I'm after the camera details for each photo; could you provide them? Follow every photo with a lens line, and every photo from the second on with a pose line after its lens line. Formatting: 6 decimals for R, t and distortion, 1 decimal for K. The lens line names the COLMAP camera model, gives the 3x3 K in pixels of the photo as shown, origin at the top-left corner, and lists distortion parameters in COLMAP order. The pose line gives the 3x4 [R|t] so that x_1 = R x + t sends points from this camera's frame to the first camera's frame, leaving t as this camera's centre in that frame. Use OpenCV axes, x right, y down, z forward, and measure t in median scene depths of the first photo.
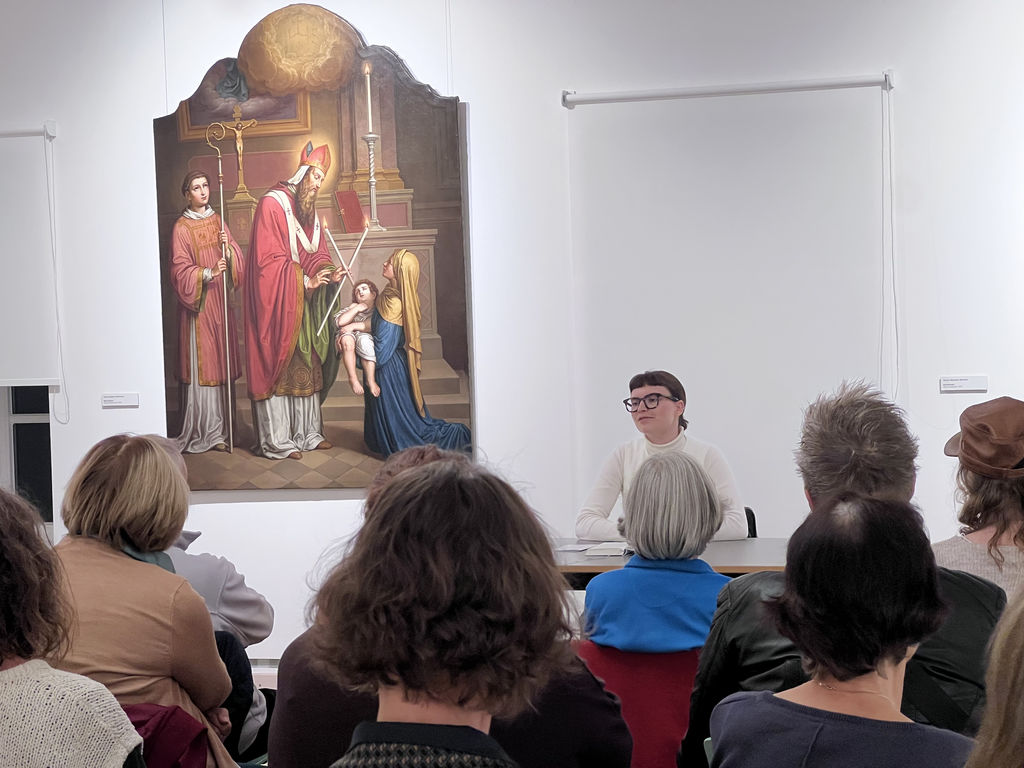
lens RADIAL K [[2298.2, 0, 512.0], [0, 2298.2, 384.0], [0, 0, 1]] dist [0.006840, 0.299875]
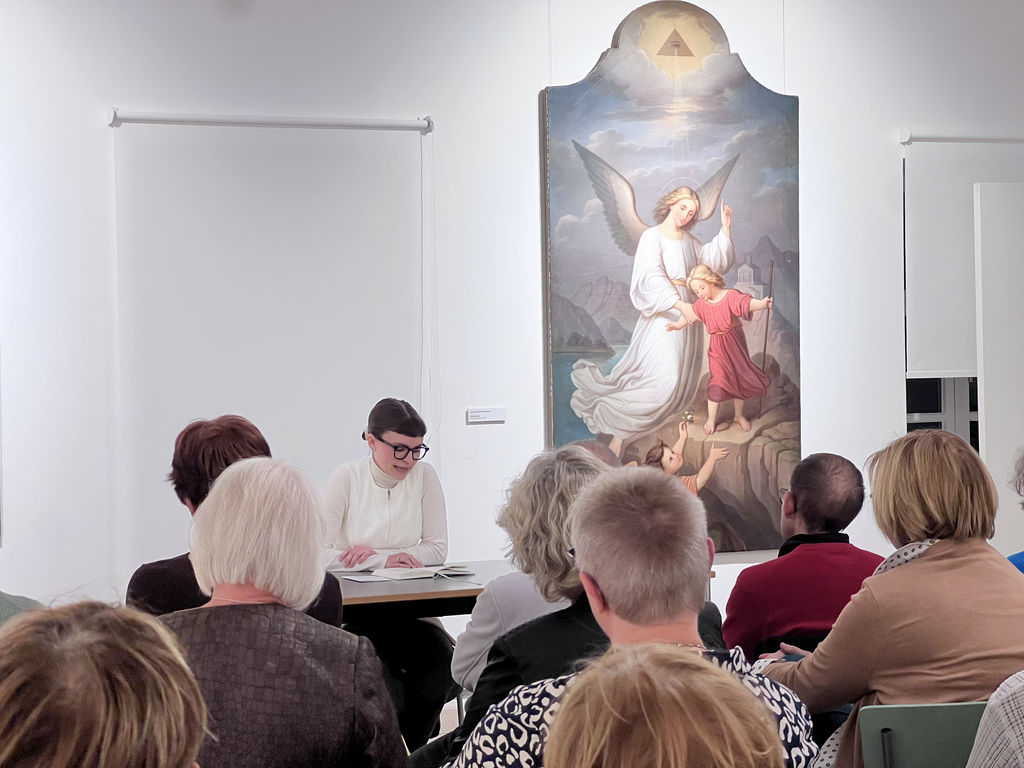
lens RADIAL K [[2298.2, 0, 512.0], [0, 2298.2, 384.0], [0, 0, 1]] dist [0.006840, 0.299875]
pose [[0.735187, 0.003635, 0.677855, -0.515902], [0.020594, 0.999404, -0.027695, 0.015126], [-0.677552, 0.034321, 0.734674, 0.210564]]
